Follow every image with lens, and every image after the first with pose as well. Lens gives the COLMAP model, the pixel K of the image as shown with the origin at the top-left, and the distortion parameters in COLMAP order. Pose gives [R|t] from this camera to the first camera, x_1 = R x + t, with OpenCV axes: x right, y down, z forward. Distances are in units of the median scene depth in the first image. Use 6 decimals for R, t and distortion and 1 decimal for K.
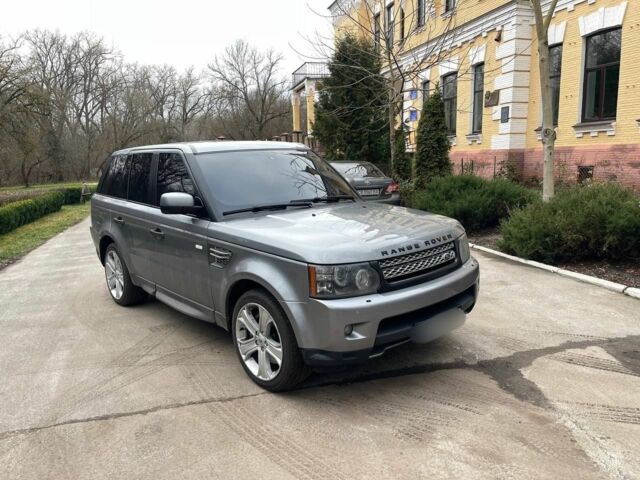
lens RADIAL K [[480.4, 0, 320.0], [0, 480.4, 240.0], [0, 0, 1]] dist [0.004014, -0.000585]
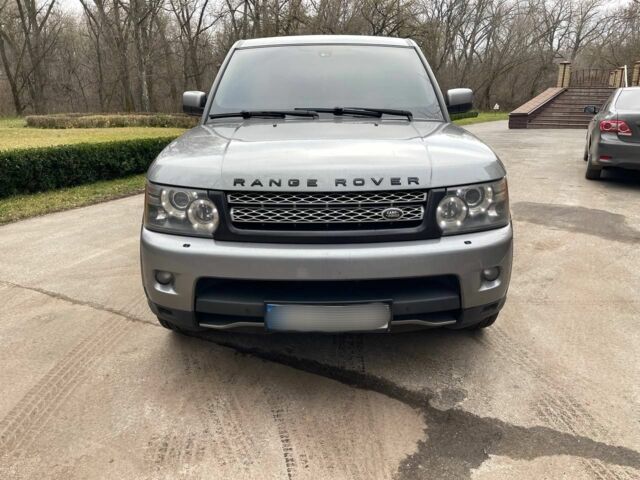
lens RADIAL K [[480.4, 0, 320.0], [0, 480.4, 240.0], [0, 0, 1]] dist [0.004014, -0.000585]
pose [[0.751907, 0.227246, -0.618865, 0.581084], [-0.143446, 0.972618, 0.182860, -0.028384], [0.643474, -0.048719, 0.763916, 0.524547]]
